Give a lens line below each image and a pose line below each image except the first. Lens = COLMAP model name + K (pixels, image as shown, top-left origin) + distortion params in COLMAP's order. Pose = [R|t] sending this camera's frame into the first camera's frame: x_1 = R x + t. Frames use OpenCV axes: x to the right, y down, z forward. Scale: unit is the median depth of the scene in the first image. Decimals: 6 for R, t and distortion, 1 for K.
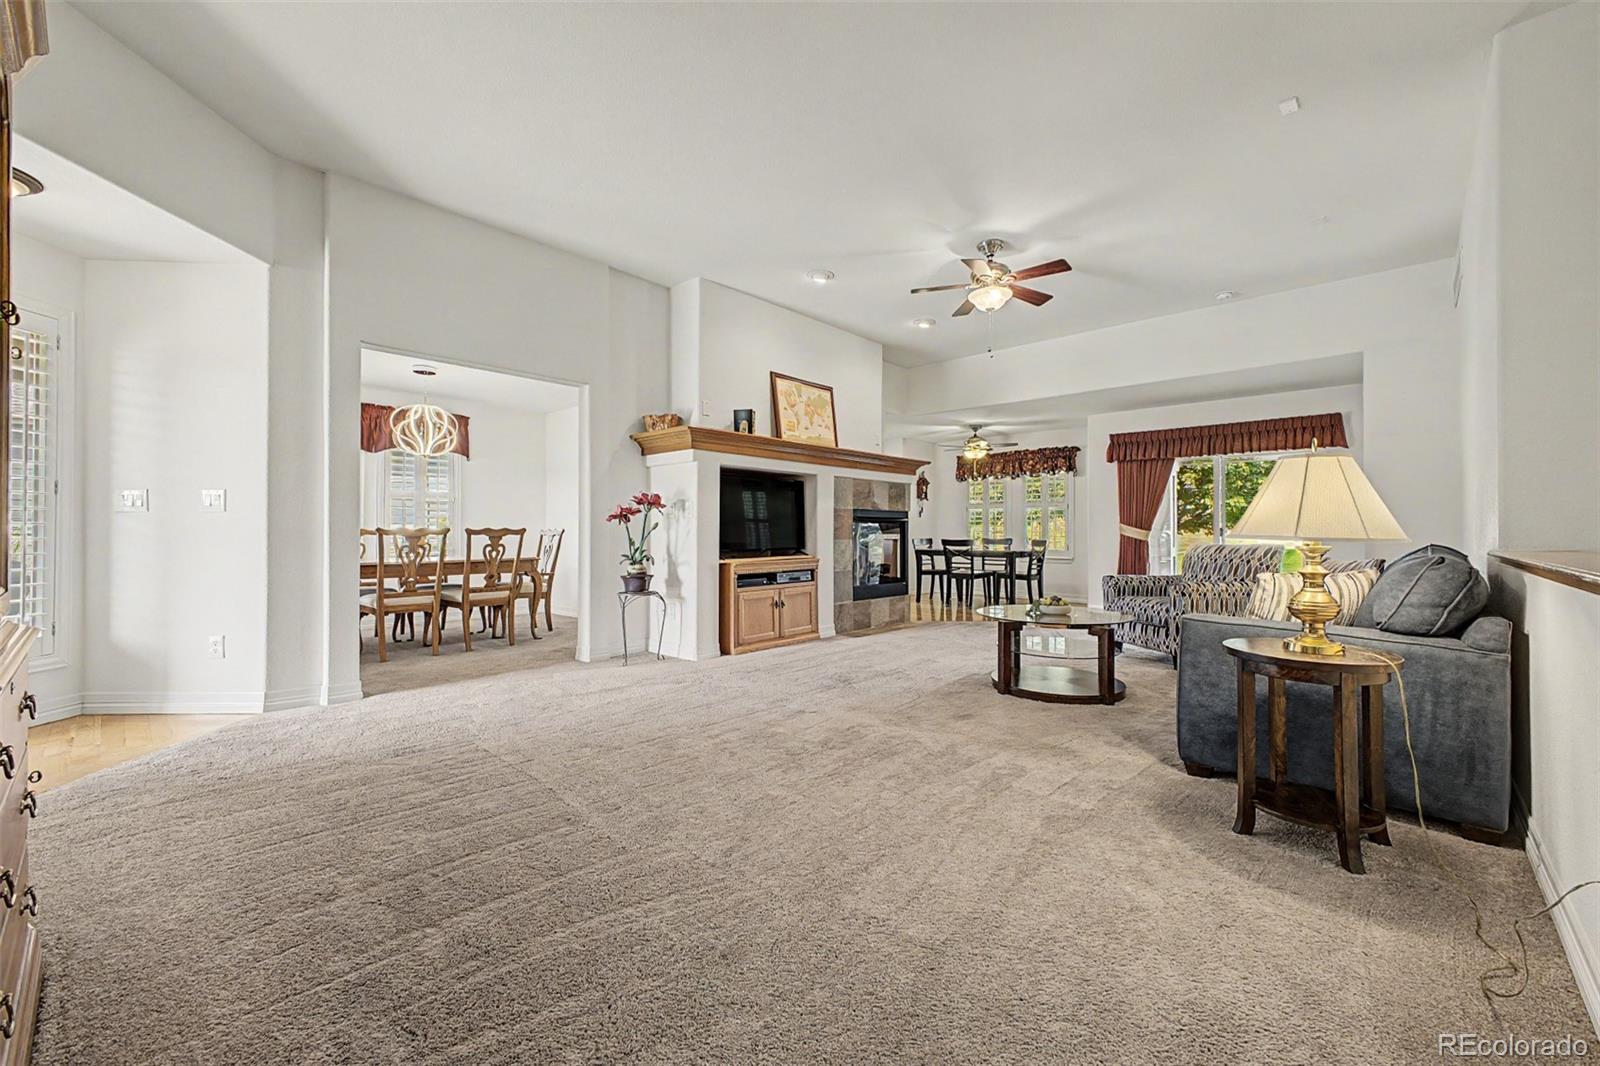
lens RADIAL K [[644.8, 0, 810.6], [0, 644.8, 529.3], [0, 0, 1]] dist [0.009329, -0.000094]
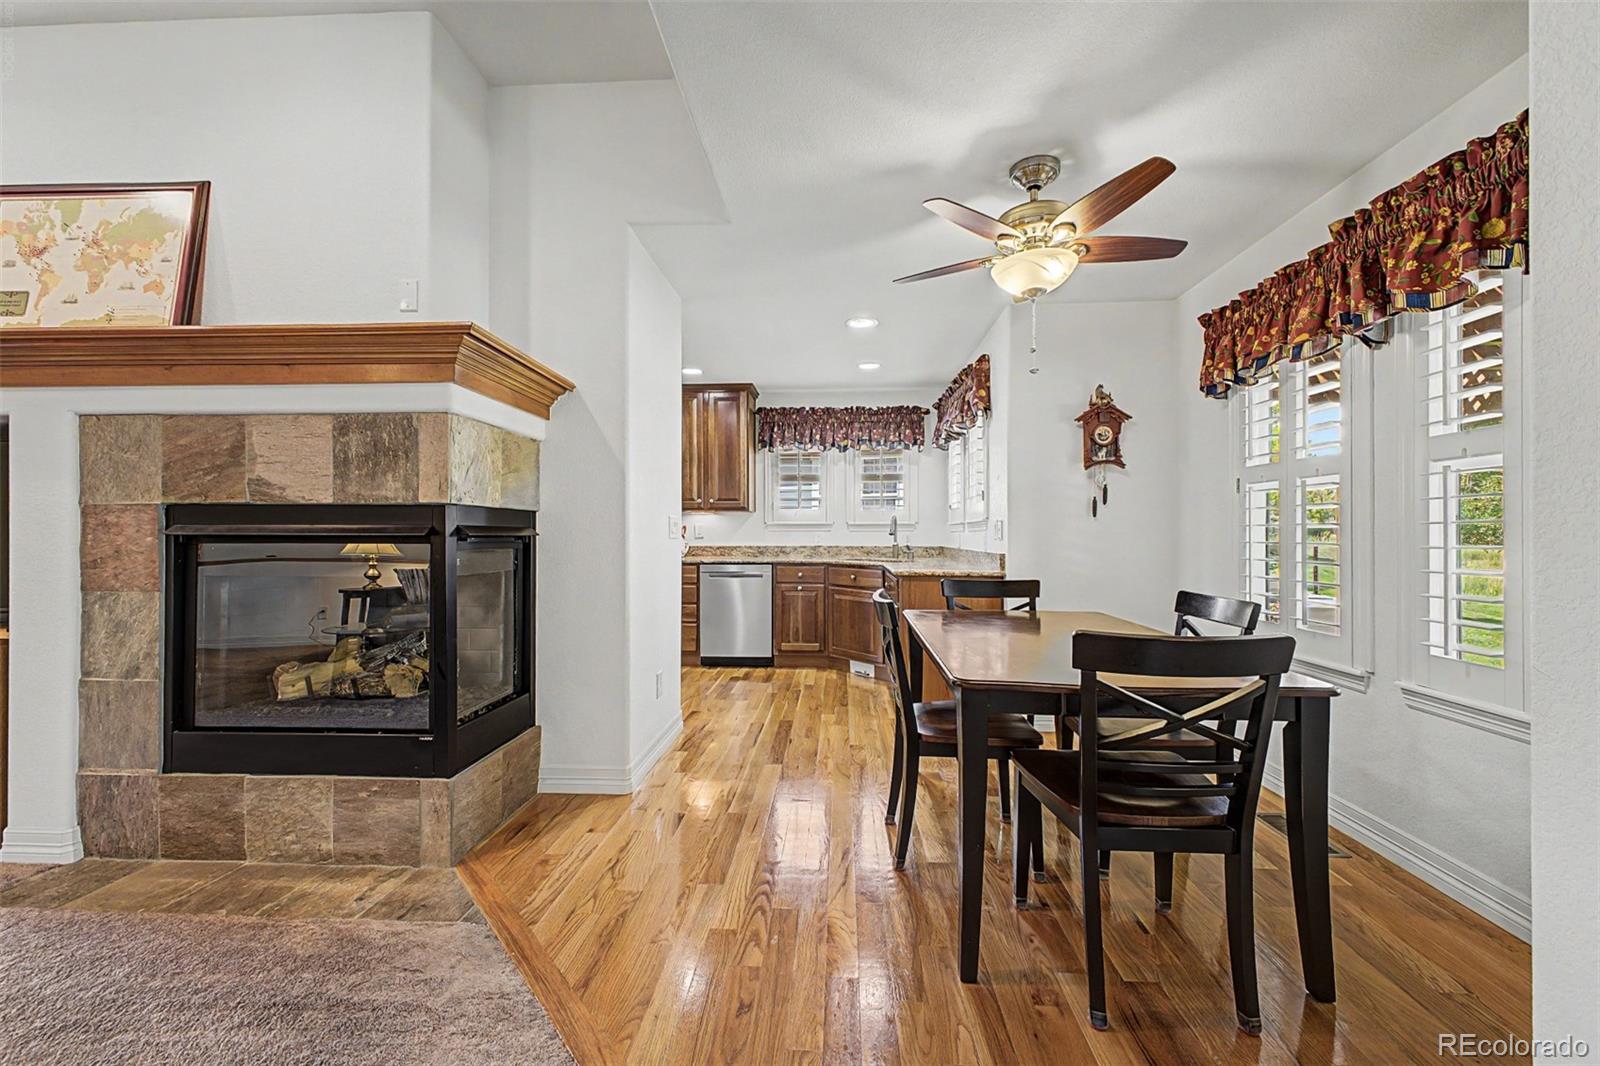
lens RADIAL K [[644.8, 0, 810.6], [0, 644.8, 529.3], [0, 0, 1]] dist [0.009329, -0.000094]
pose [[0.635546, -0.013012, -0.771954, 0.760823], [0.003276, 0.999894, -0.014157, -0.015874], [0.772056, 0.006468, 0.635521, 1.436630]]
